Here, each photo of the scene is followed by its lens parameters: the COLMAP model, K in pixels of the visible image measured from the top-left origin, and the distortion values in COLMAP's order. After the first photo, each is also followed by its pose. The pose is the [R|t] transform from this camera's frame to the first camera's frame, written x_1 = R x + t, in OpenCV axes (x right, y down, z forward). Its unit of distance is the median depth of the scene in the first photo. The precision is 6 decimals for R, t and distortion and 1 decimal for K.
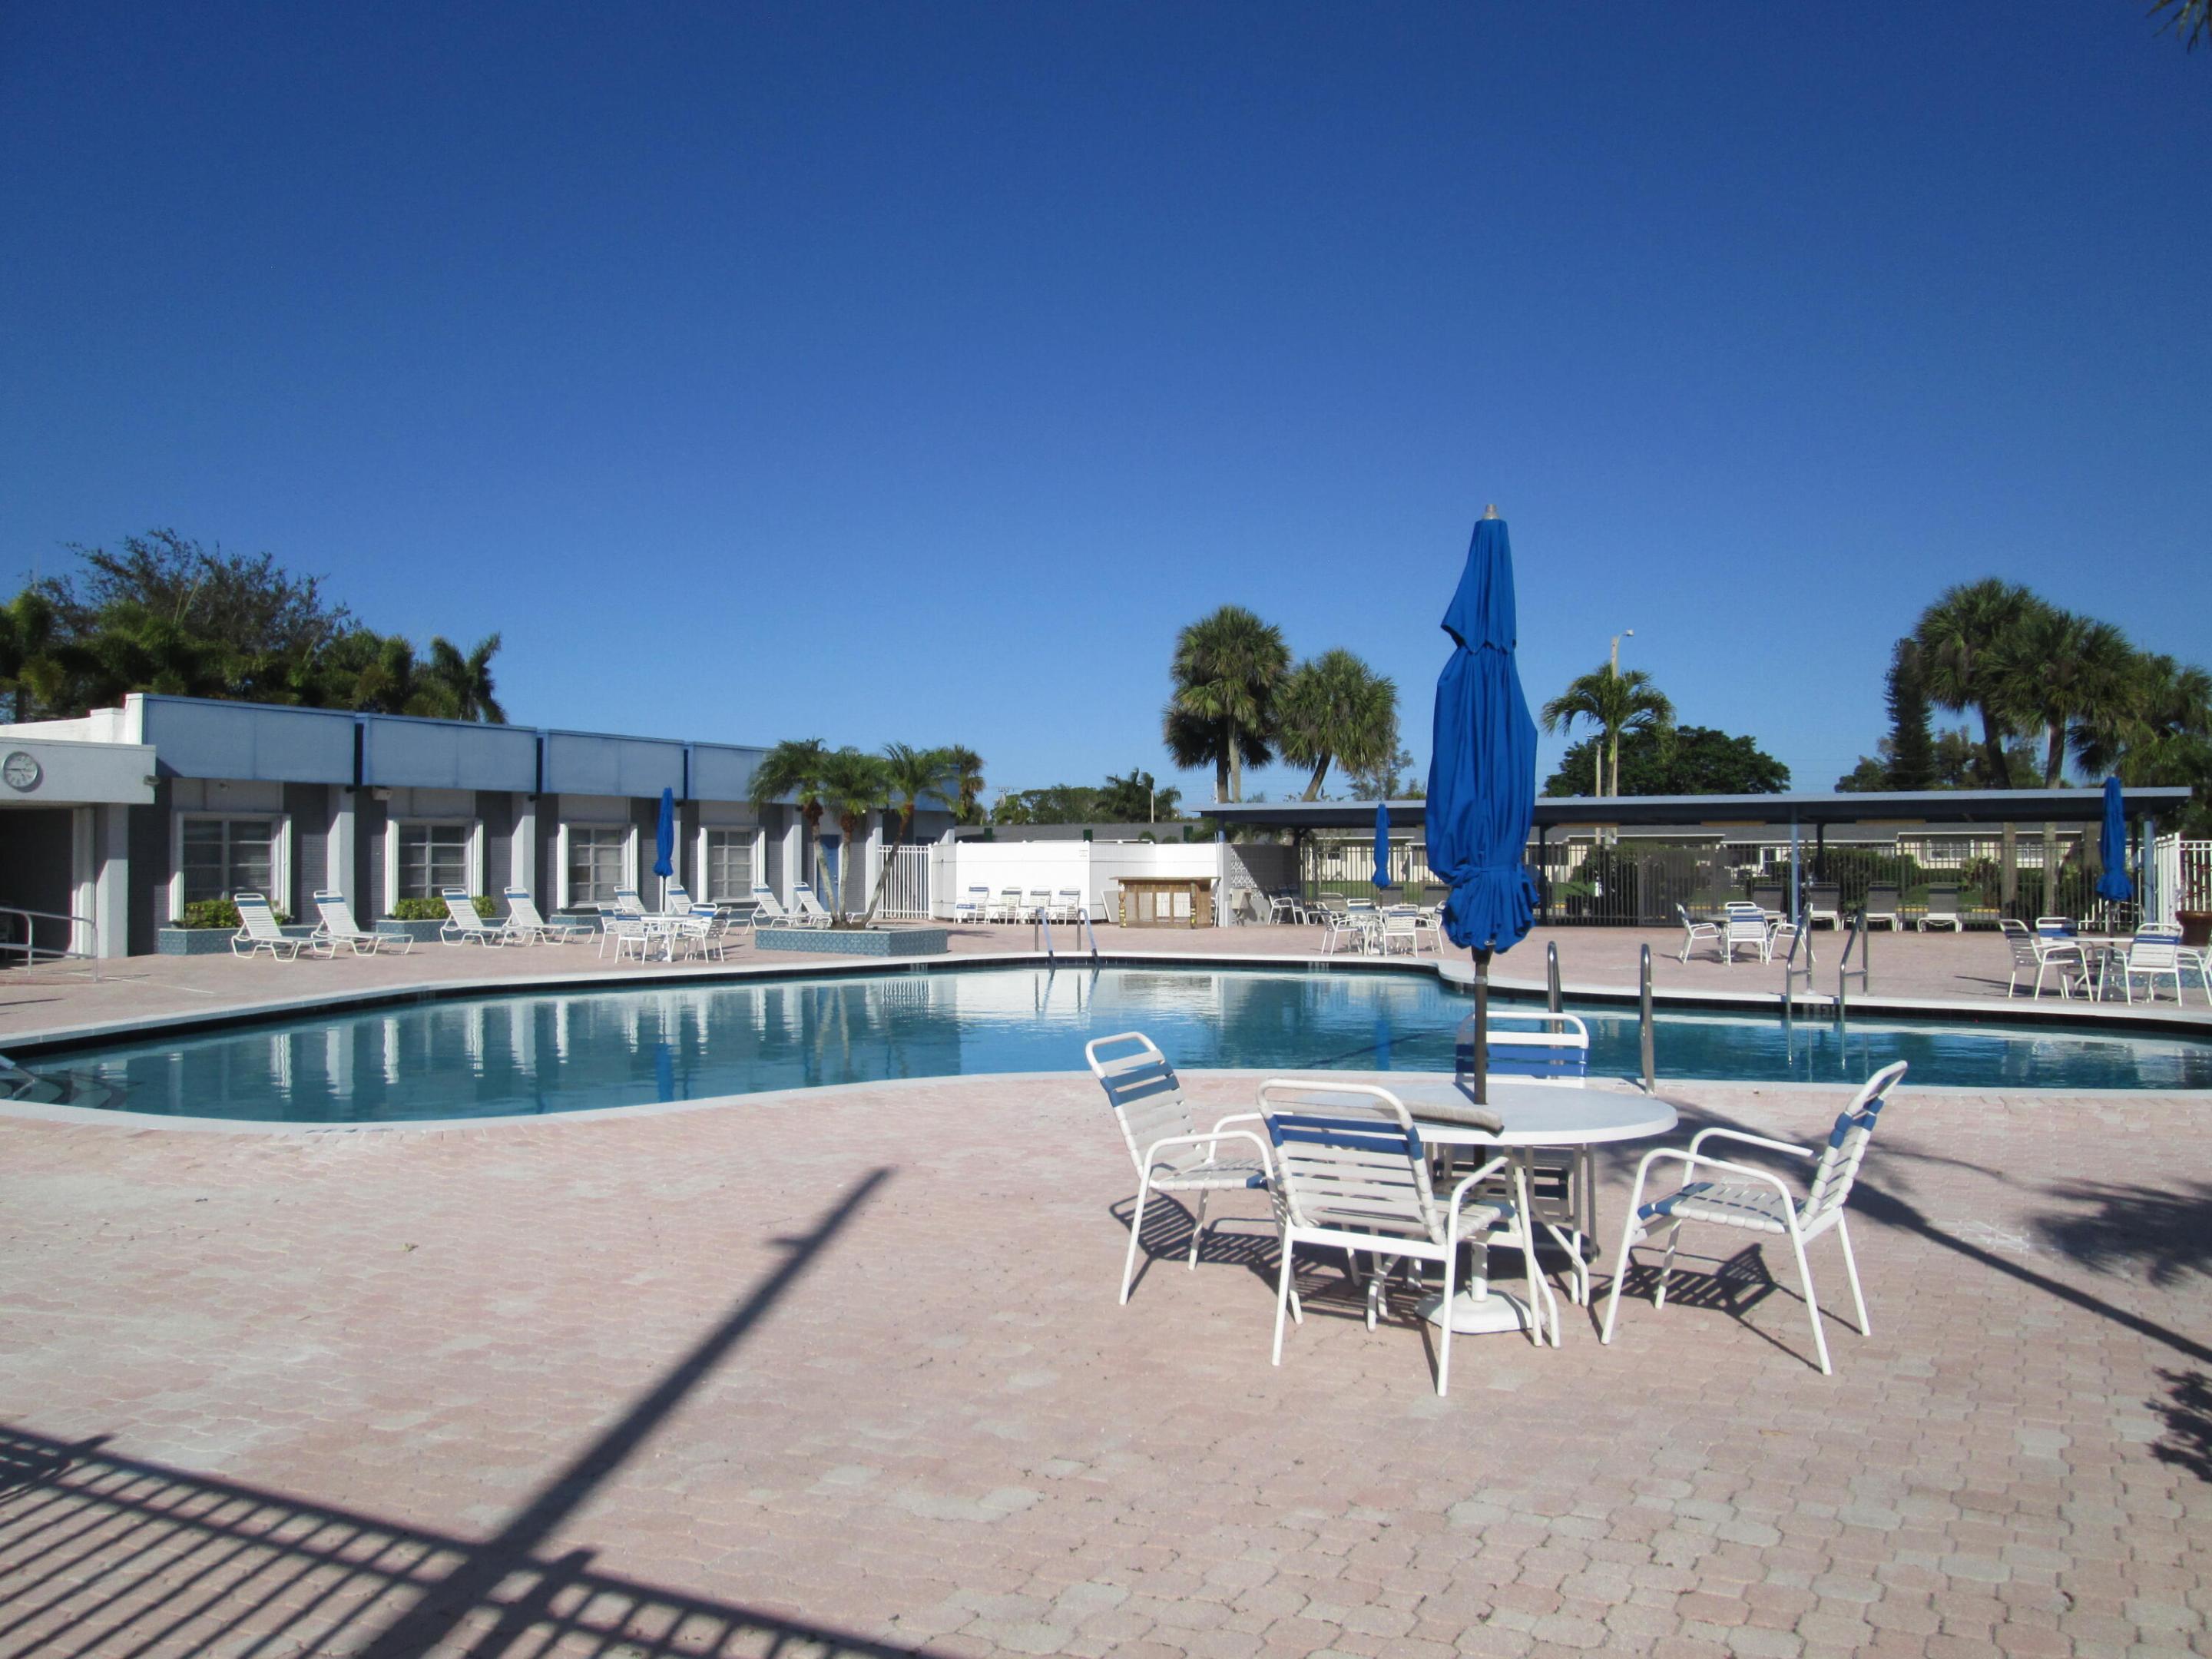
lens RADIAL K [[1830.1, 0, 1097.7], [0, 1830.1, 805.8], [0, 0, 1]] dist [-0.055318, 0.025194]
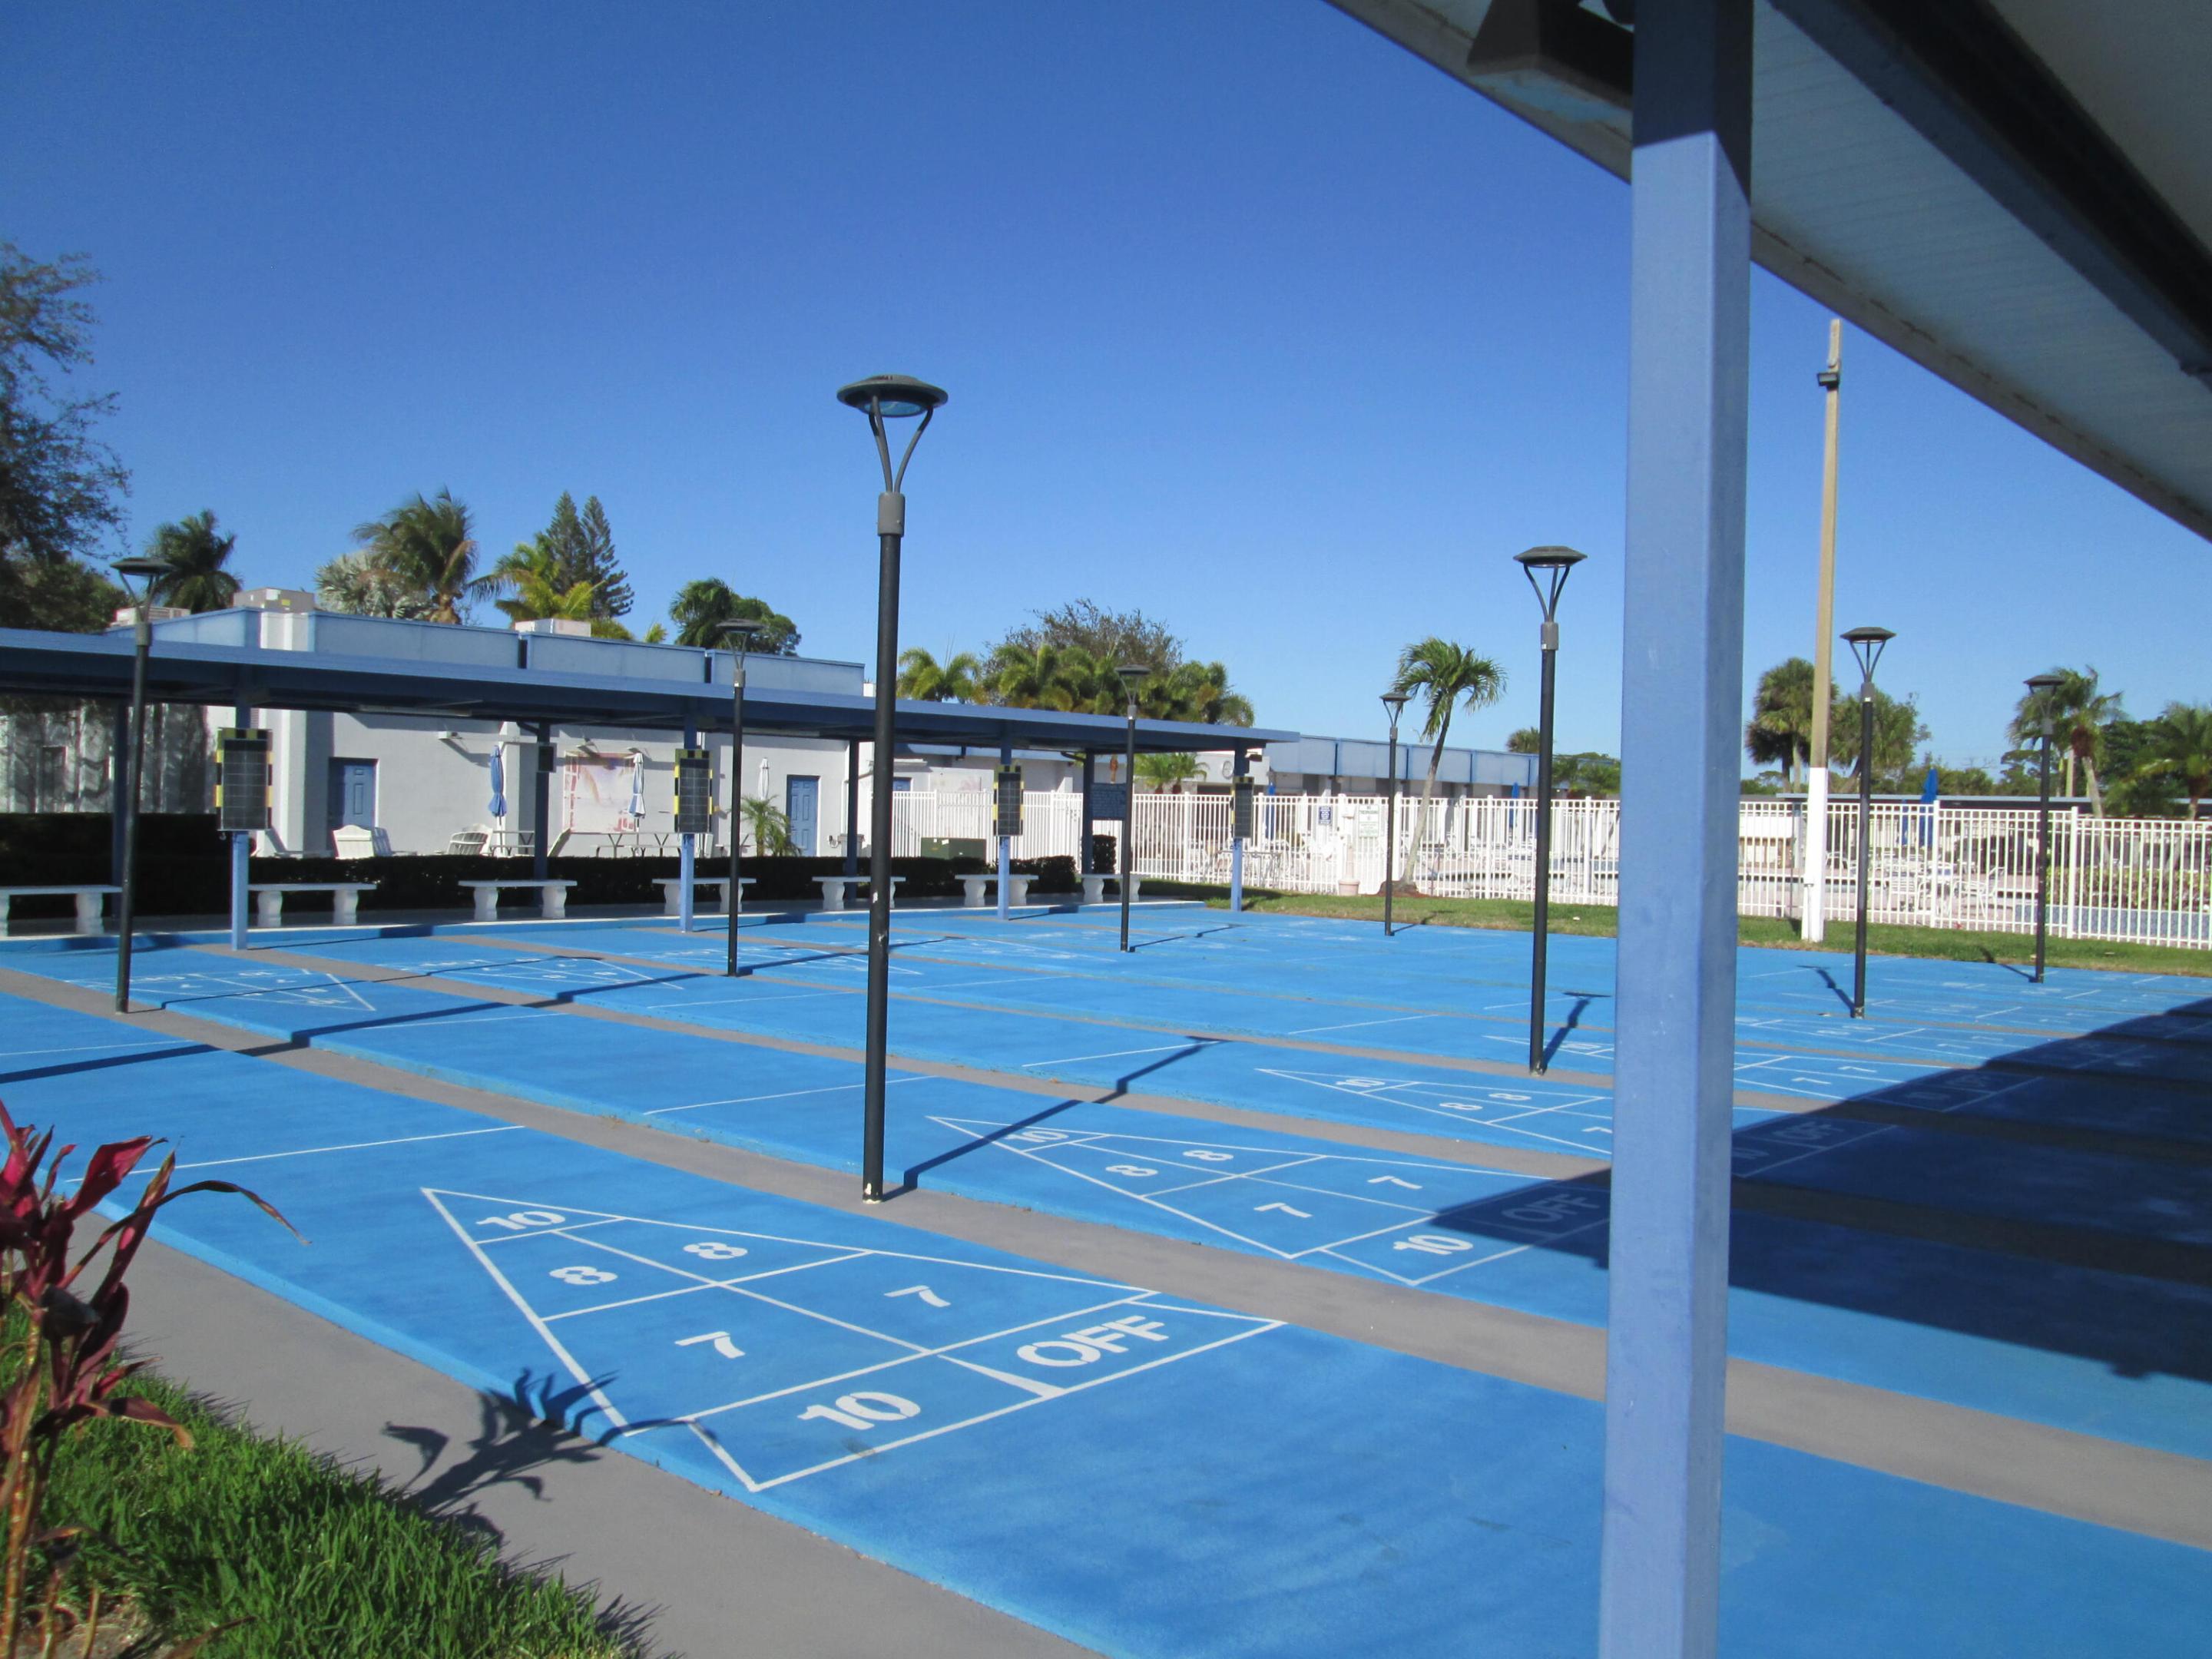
lens RADIAL K [[1830.1, 0, 1104.7], [0, 1830.1, 821.0], [0, 0, 1]] dist [-0.055318, 0.025194]
pose [[0.966967, 0.029074, -0.253237, -0.613742], [-0.020812, 0.999162, 0.035241, -0.105149], [0.254050, -0.028806, 0.966762, -3.758013]]
